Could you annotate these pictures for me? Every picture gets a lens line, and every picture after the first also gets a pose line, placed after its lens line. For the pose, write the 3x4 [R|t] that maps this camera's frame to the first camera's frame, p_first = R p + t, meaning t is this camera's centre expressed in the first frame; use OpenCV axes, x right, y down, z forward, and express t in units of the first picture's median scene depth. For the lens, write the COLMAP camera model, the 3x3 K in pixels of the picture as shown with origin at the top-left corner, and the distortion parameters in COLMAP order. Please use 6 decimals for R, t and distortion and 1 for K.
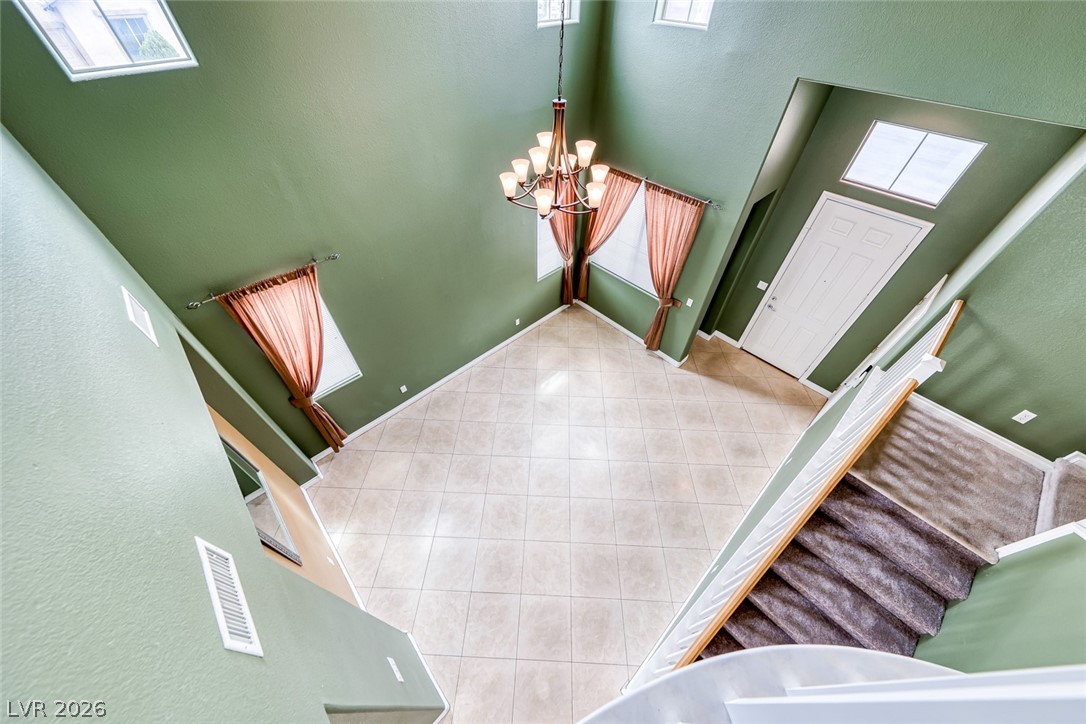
lens RADIAL K [[373.2, 0, 539.5], [0, 373.2, 362.1], [0, 0, 1]] dist [0.015428, -0.000044]
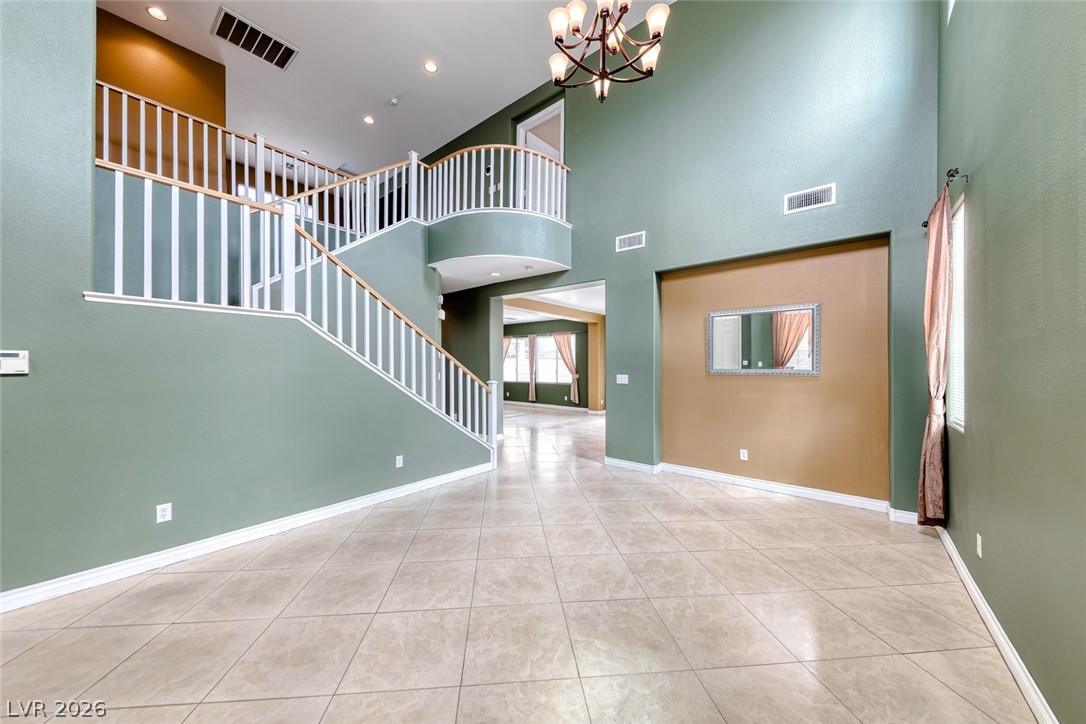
lens RADIAL K [[374.4, 0, 538.3], [0, 374.4, 366.9], [0, 0, 1]] dist [0.000579, -0.000012]
pose [[-0.990063, 0.004836, -0.140544, 0.150246], [-0.099919, 0.679069, 0.727243, -0.283372], [0.098956, 0.734059, -0.671837, 1.024575]]
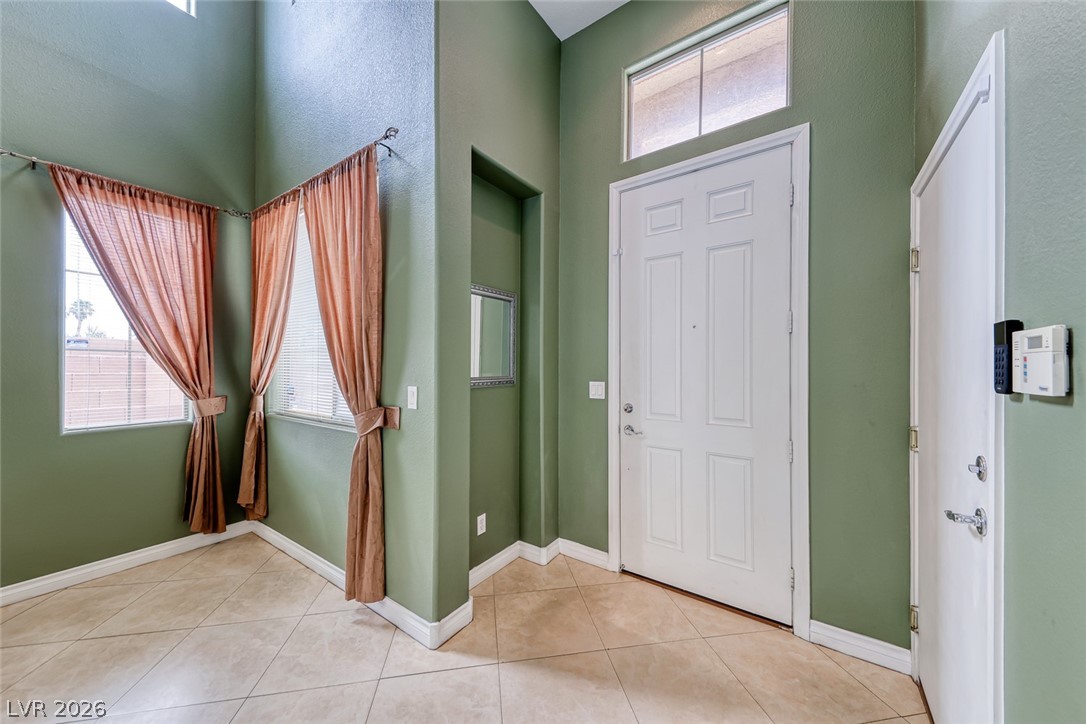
lens RADIAL K [[373.2, 0, 539.5], [0, 373.2, 362.1], [0, 0, 1]] dist [0.015428, -0.000044]
pose [[0.976832, 0.000195, 0.214007, 0.415457], [0.157735, 0.675176, -0.720595, 0.097628], [-0.144633, 0.737657, 0.659503, 0.663325]]
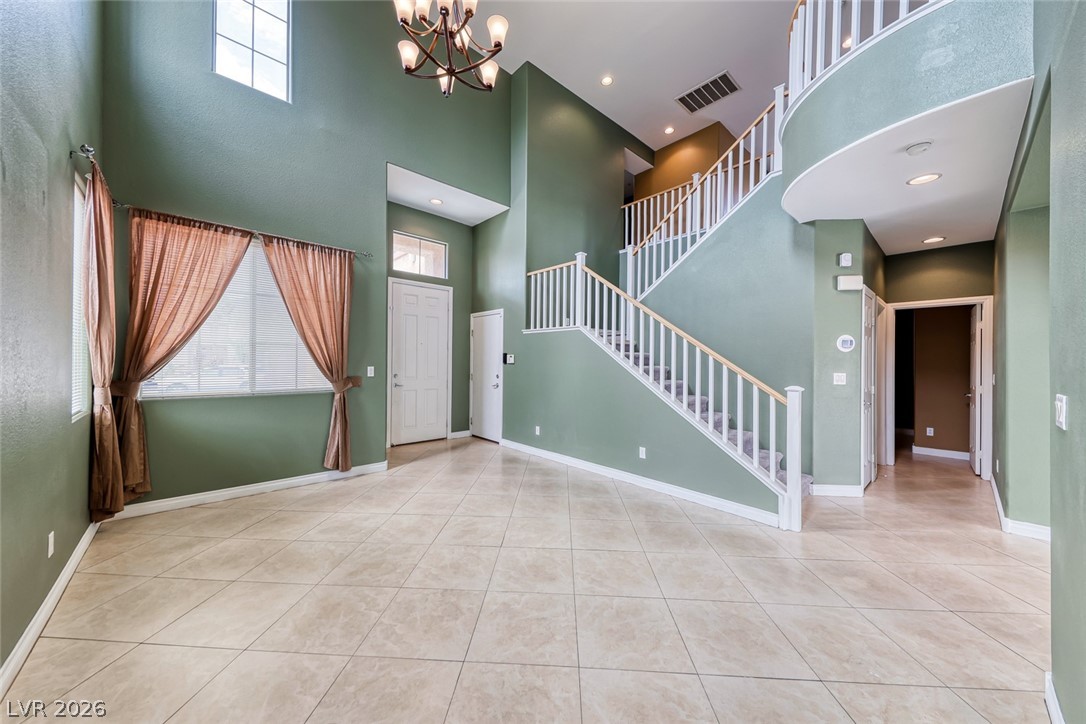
lens RADIAL K [[377.6, 0, 540.2], [0, 377.6, 365.9], [0, 0, 1]] dist [0.016300, -0.006994]
pose [[0.008362, -0.009056, 0.999924, -0.423072], [0.724217, 0.689573, 0.000189, 0.101802], [-0.689522, 0.724160, 0.012324, 0.669792]]
